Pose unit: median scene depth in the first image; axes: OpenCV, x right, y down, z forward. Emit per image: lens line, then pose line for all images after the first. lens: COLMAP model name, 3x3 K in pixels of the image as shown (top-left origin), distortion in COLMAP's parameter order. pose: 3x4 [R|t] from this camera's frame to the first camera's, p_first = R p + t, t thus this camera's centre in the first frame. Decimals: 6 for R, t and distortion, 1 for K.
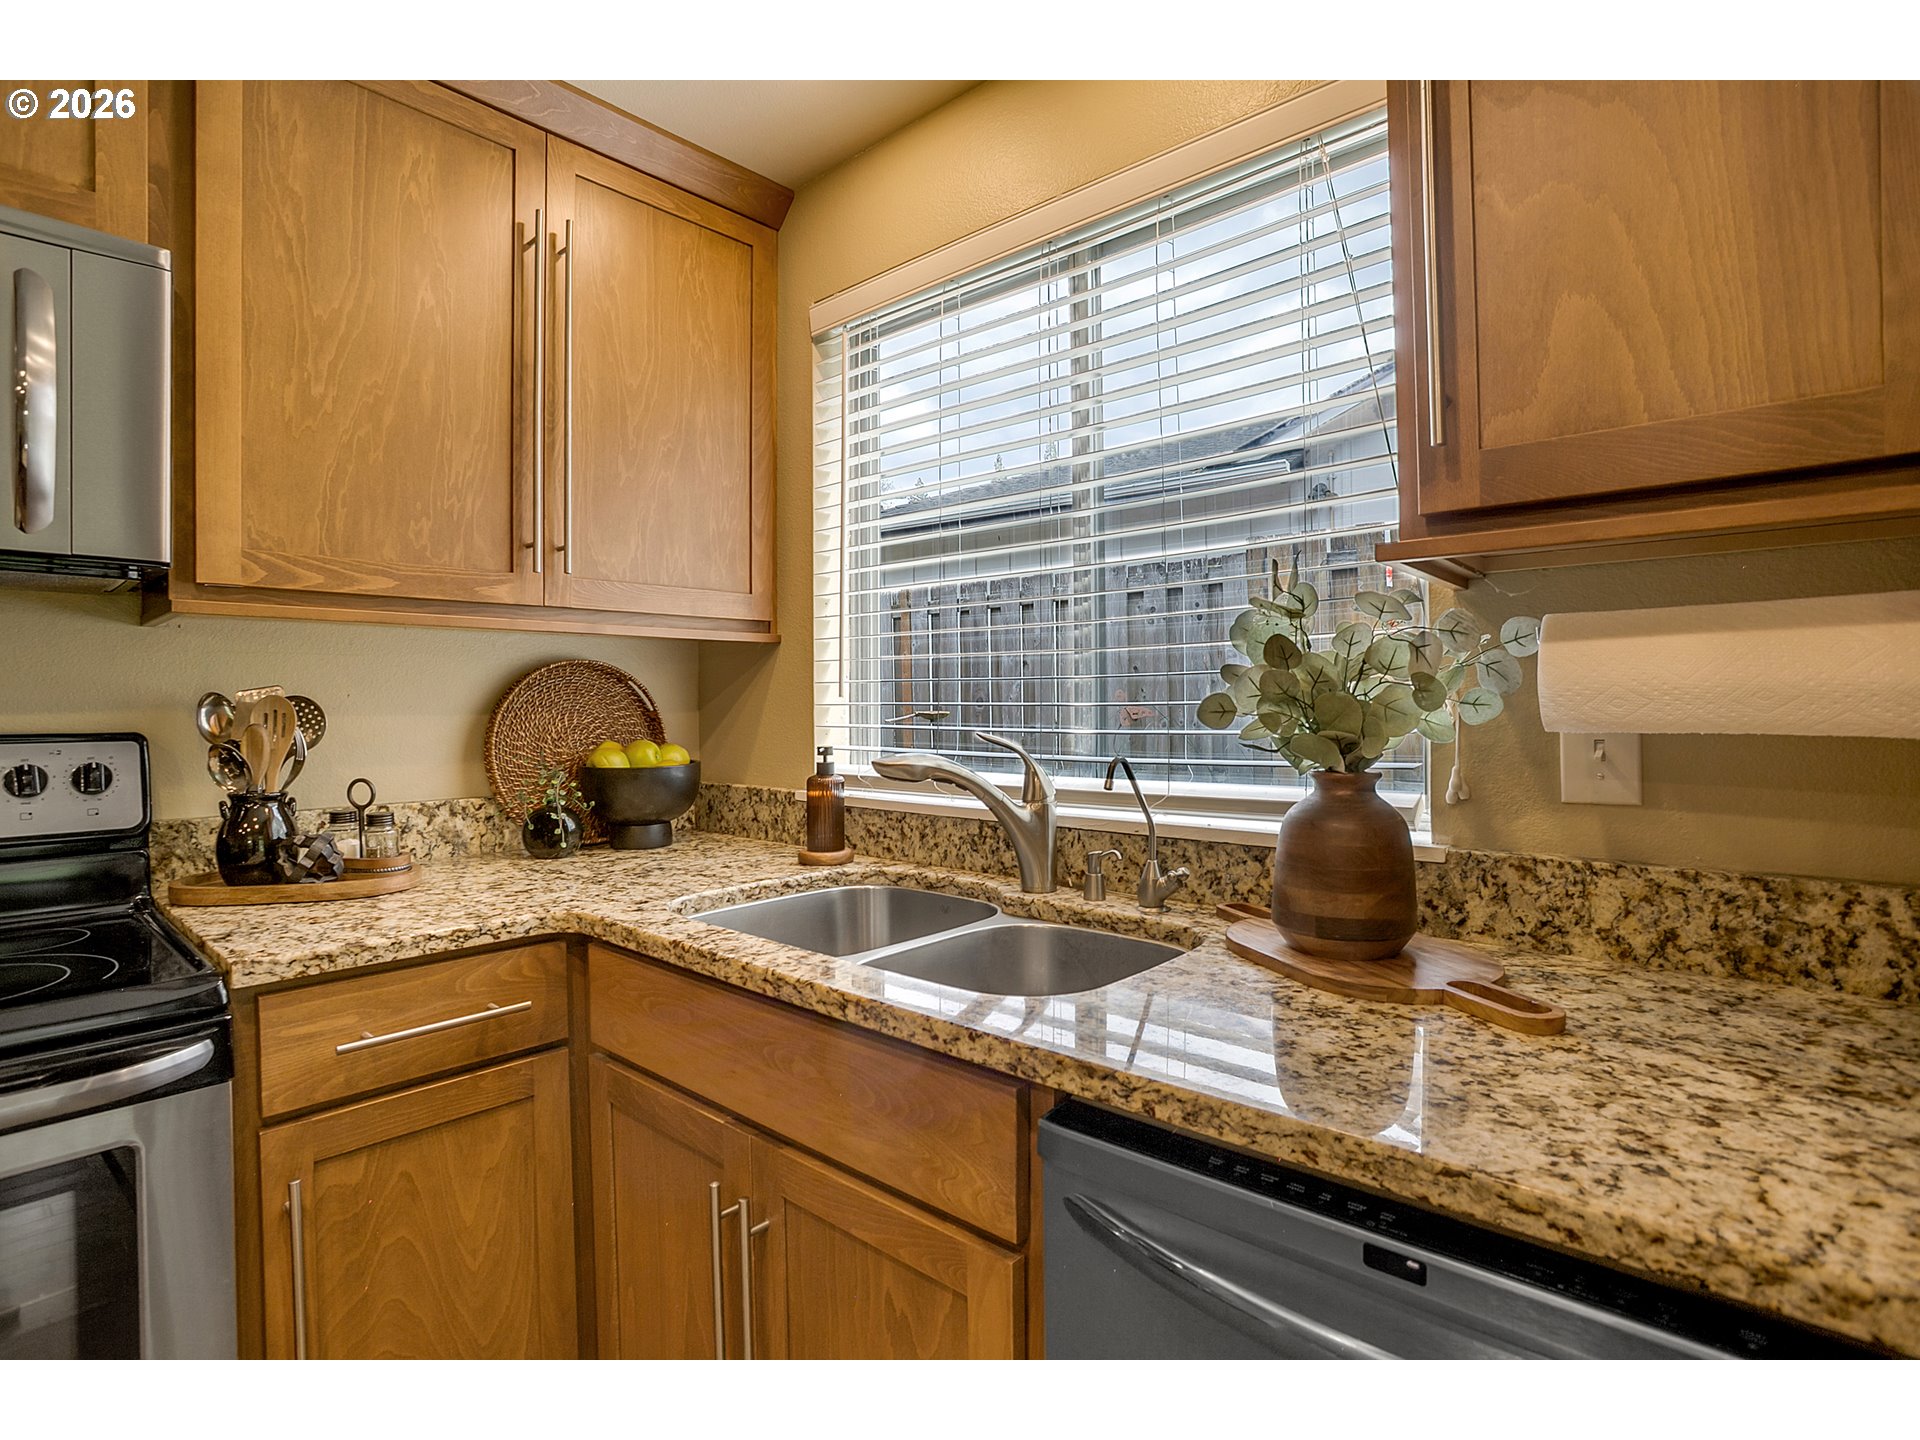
lens RADIAL K [[944.9, 0, 955.4], [0, 944.9, 708.3], [0, 0, 1]] dist [-0.065201, 0.027233]
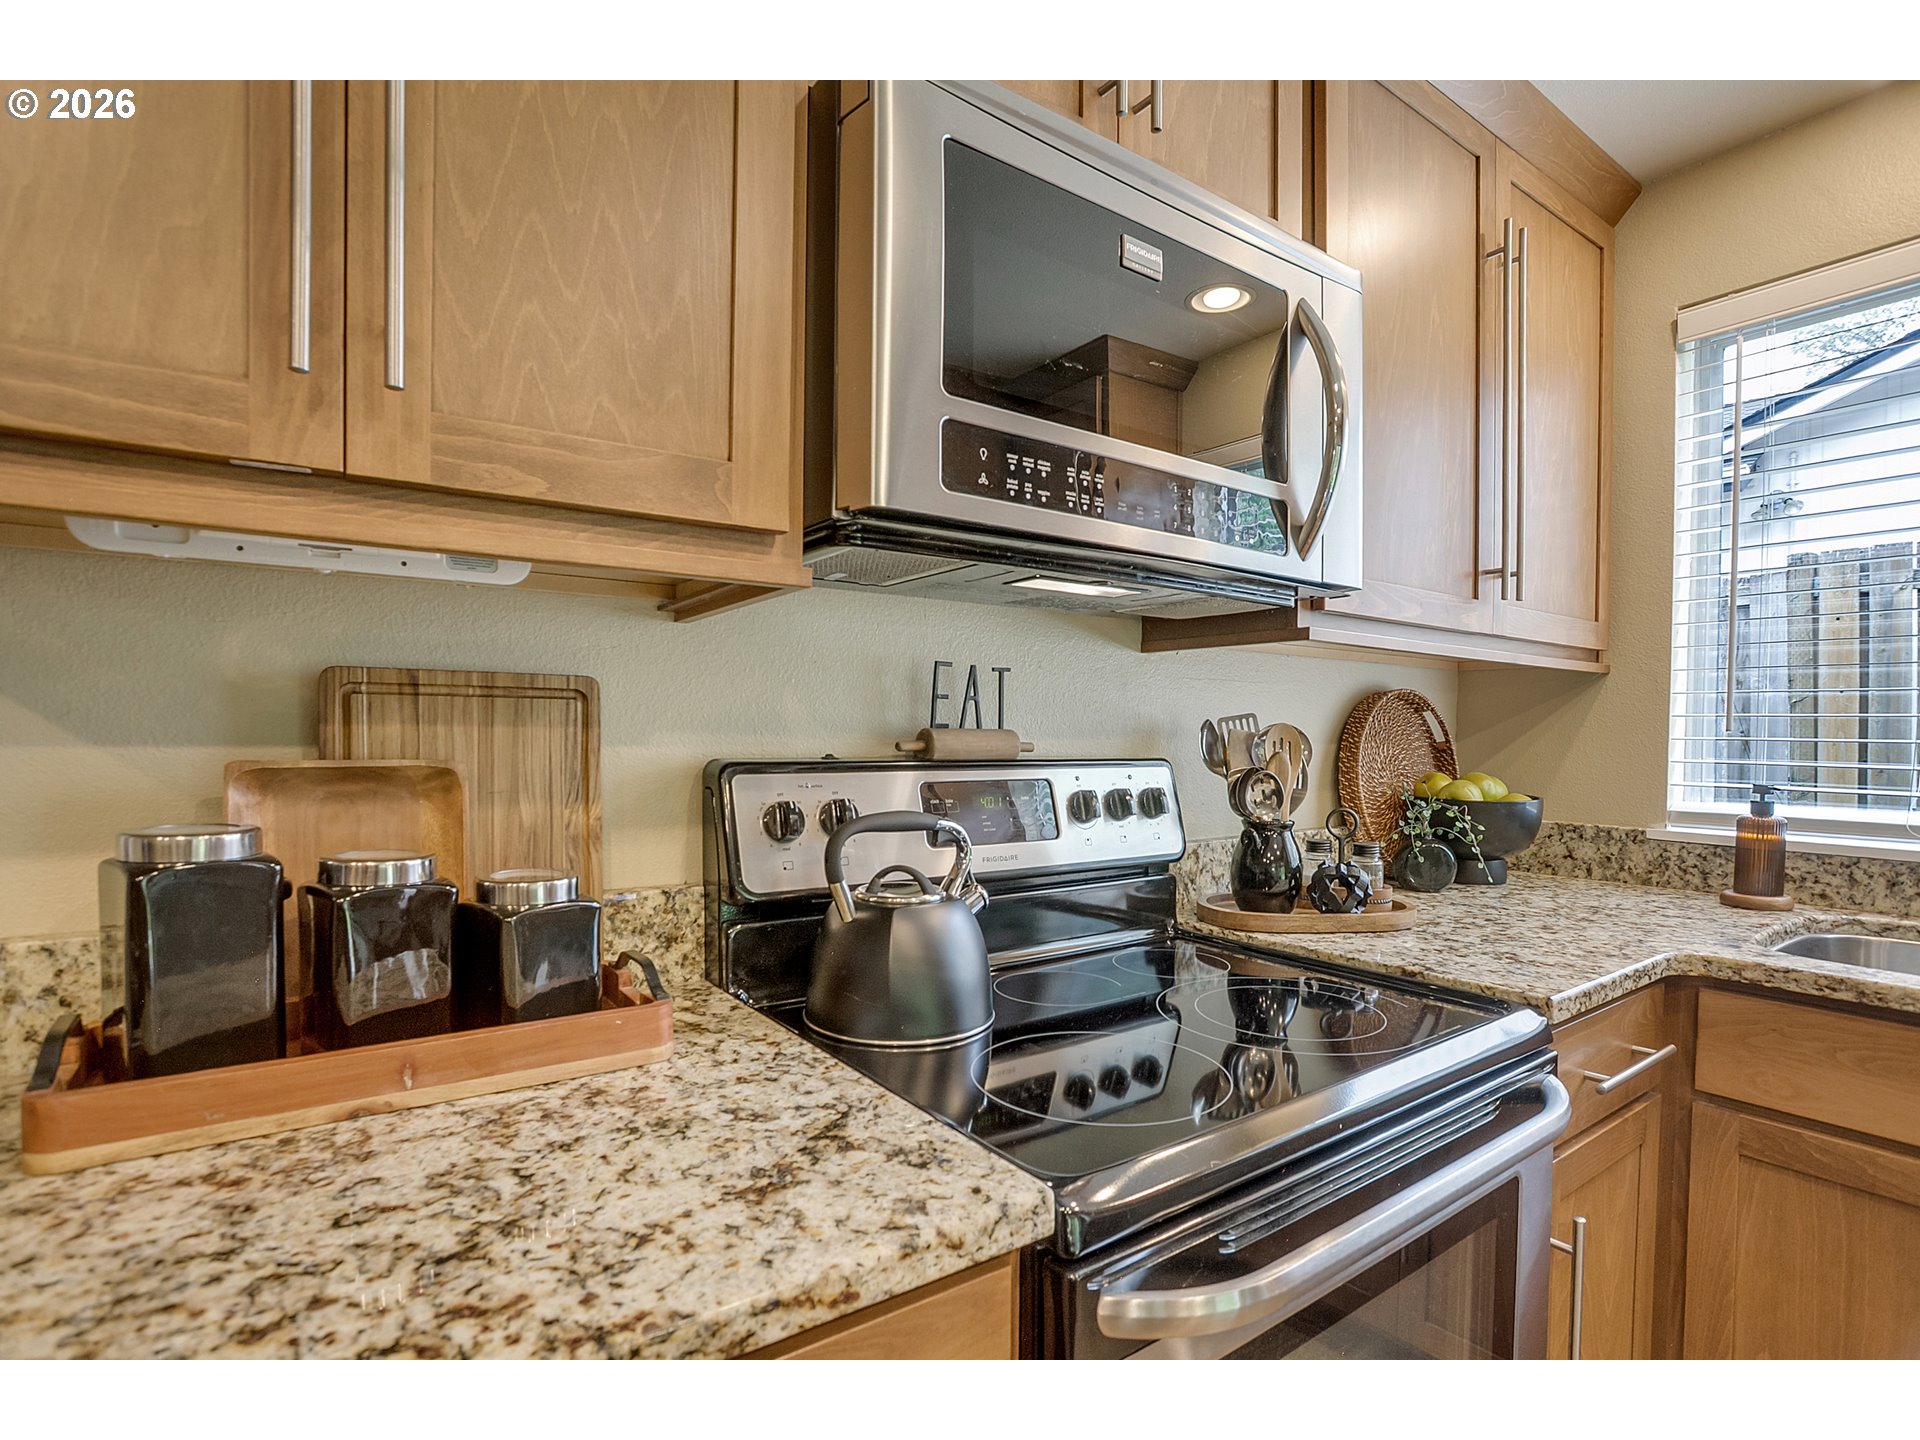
lens RADIAL K [[944.9, 0, 959.9], [0, 944.9, 762.2], [0, 0, 1]] dist [-0.065201, 0.027233]
pose [[0.973369, 0.021269, -0.228254, -0.838716], [-0.014846, 0.999445, 0.029821, 0.002677], [0.228761, -0.025638, 0.973145, -0.088364]]
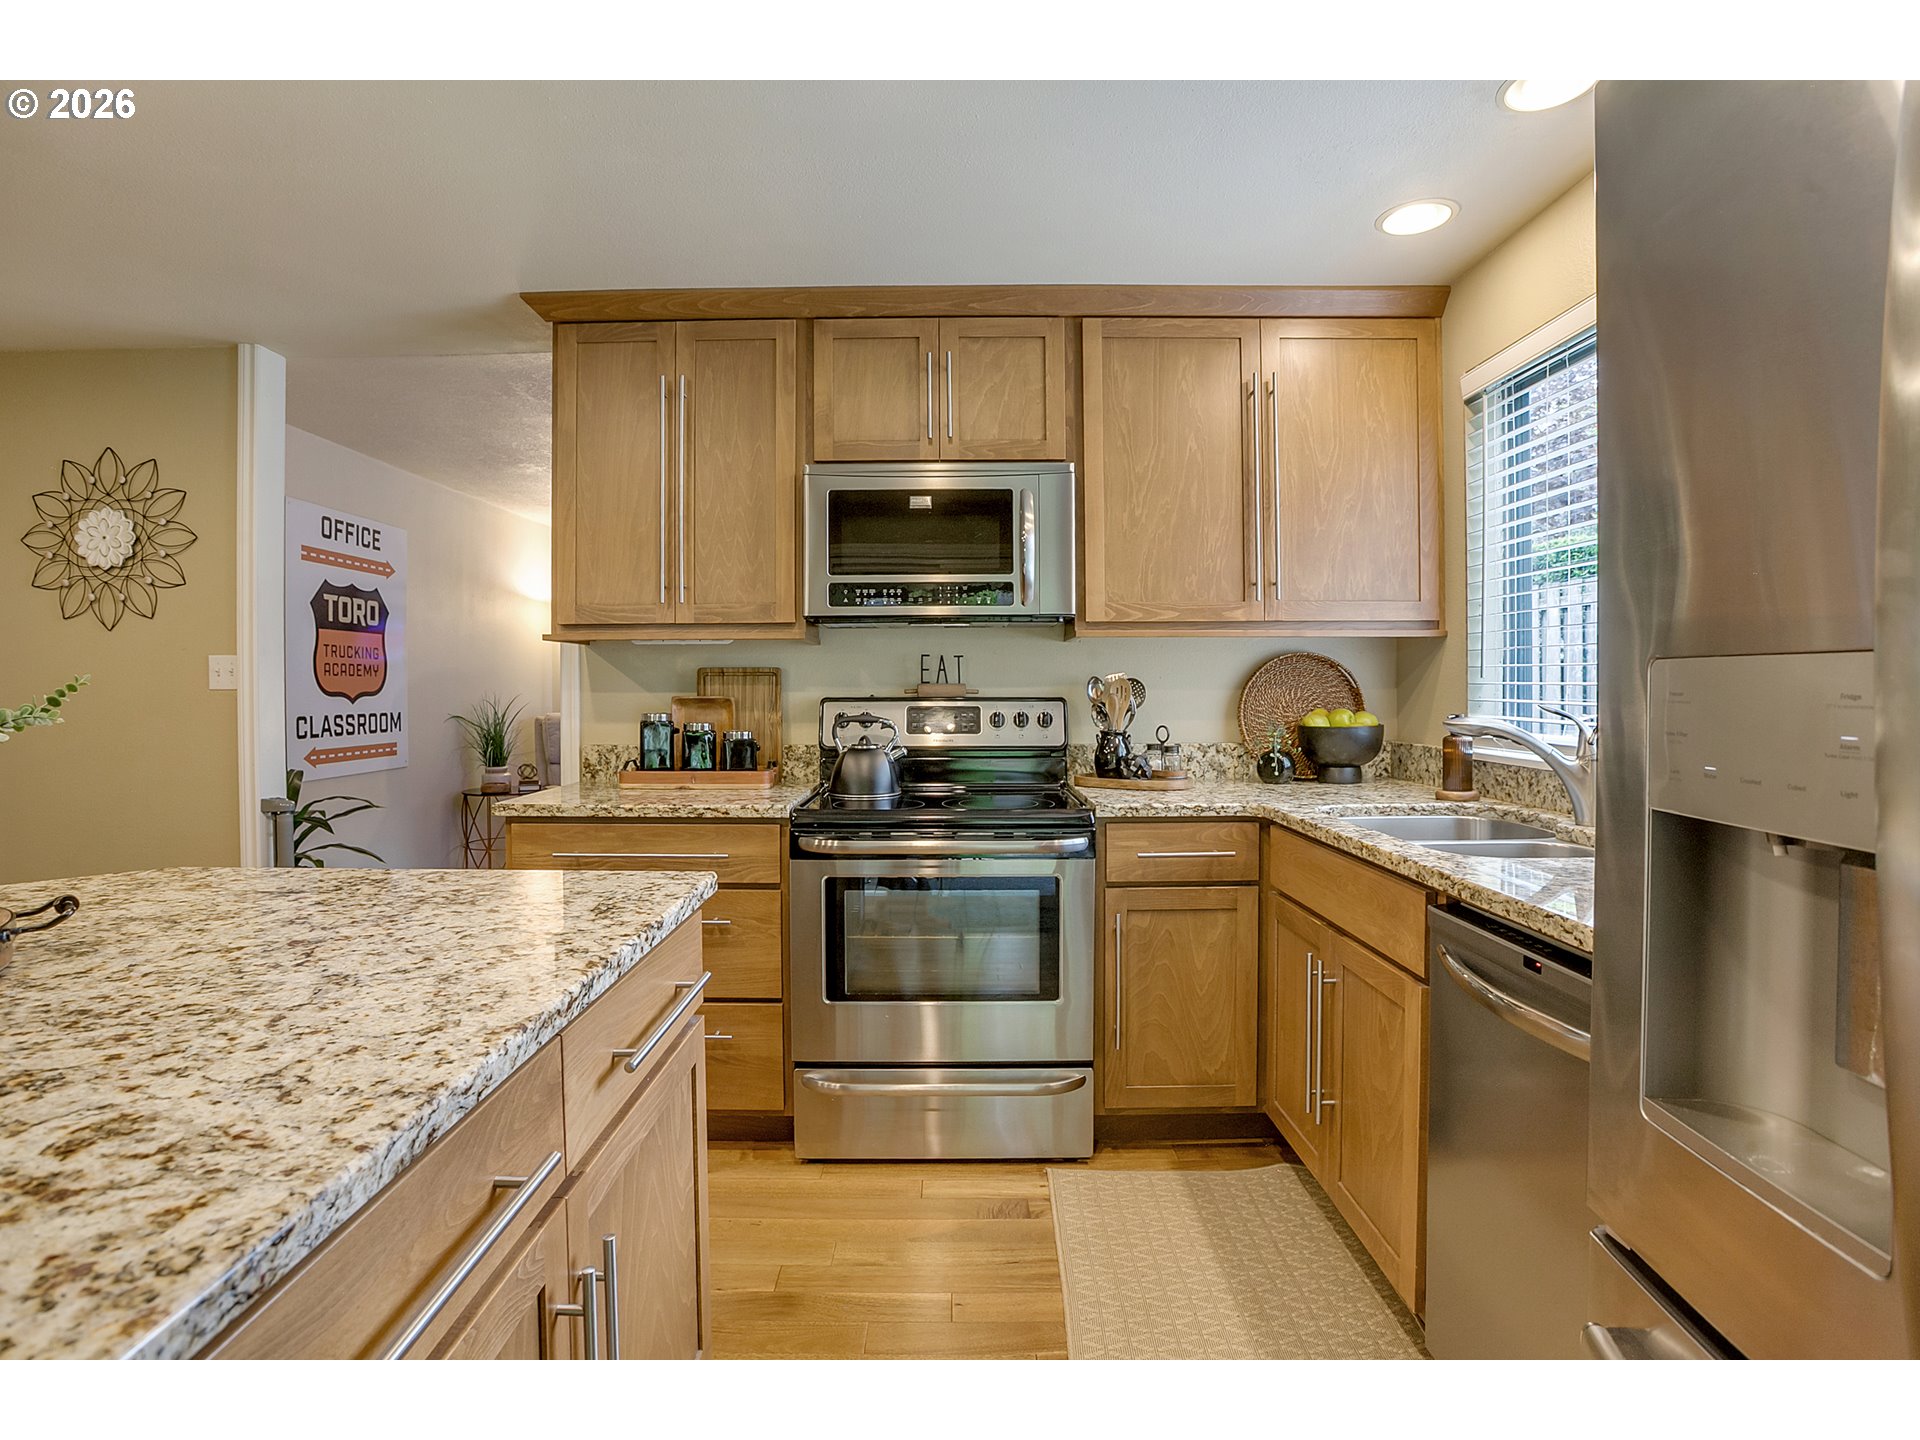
lens RADIAL K [[944.9, 0, 932.2], [0, 944.9, 692.9], [0, 0, 1]] dist [-0.065201, 0.027233]
pose [[0.646499, 0.008383, -0.762868, 0.459661], [-0.002472, 0.999957, 0.008894, -0.000648], [0.762910, -0.003864, 0.646493, -0.514419]]
